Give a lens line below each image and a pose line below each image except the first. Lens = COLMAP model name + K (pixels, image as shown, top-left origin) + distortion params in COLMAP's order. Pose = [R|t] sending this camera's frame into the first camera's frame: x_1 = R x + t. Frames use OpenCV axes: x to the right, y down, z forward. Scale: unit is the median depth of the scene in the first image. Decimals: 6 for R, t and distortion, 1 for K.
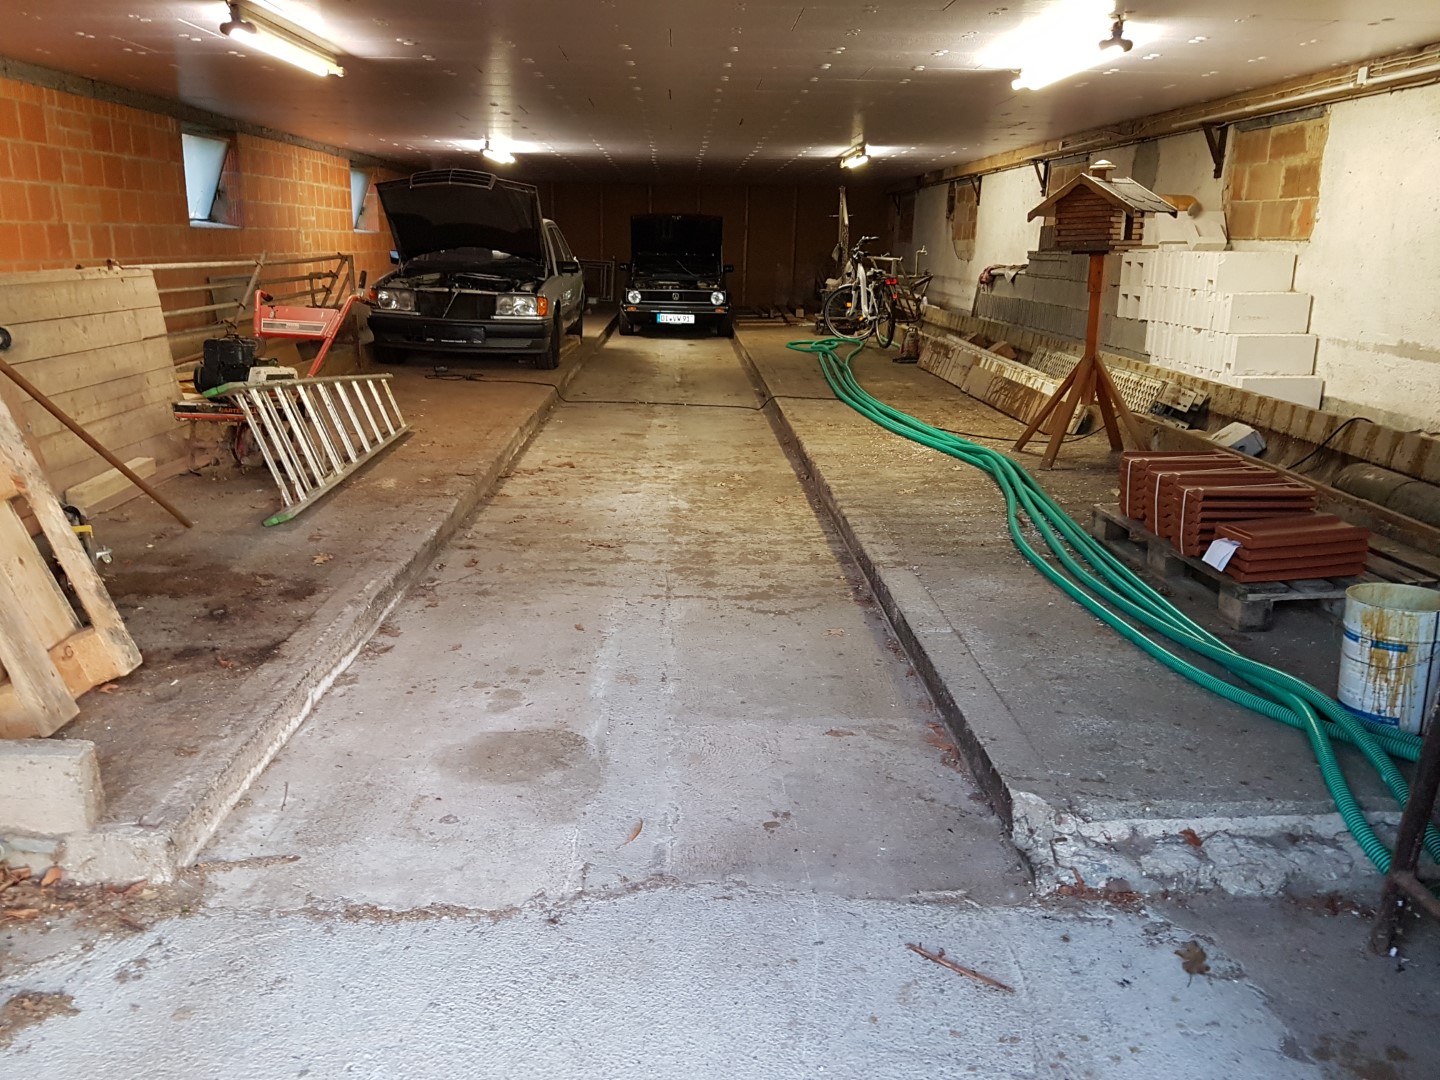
lens RADIAL K [[1194.4, 0, 719.0], [0, 1194.4, 544.6], [0, 0, 1]] dist [0.258129, -0.529811]
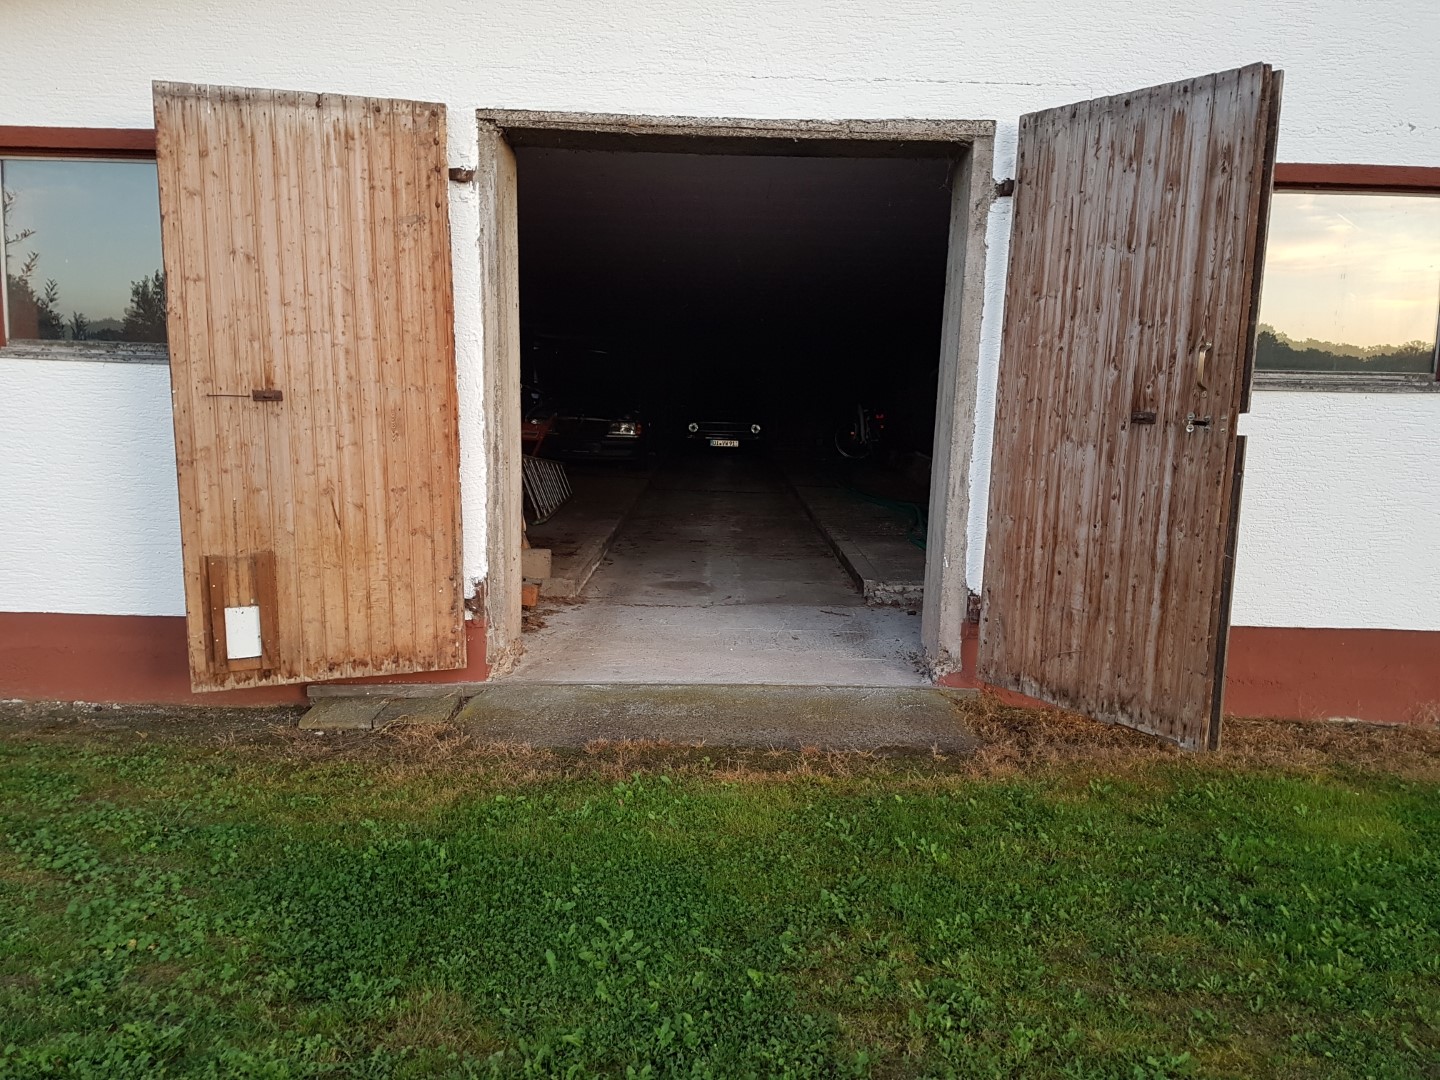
lens RADIAL K [[1194.4, 0, 719.0], [0, 1194.4, 544.6], [0, 0, 1]] dist [0.258129, -0.529811]
pose [[0.999522, 0.011797, -0.028578, -0.006717], [-0.015021, 0.993209, -0.115368, 0.189407], [0.027023, 0.115743, 0.992912, -0.745707]]
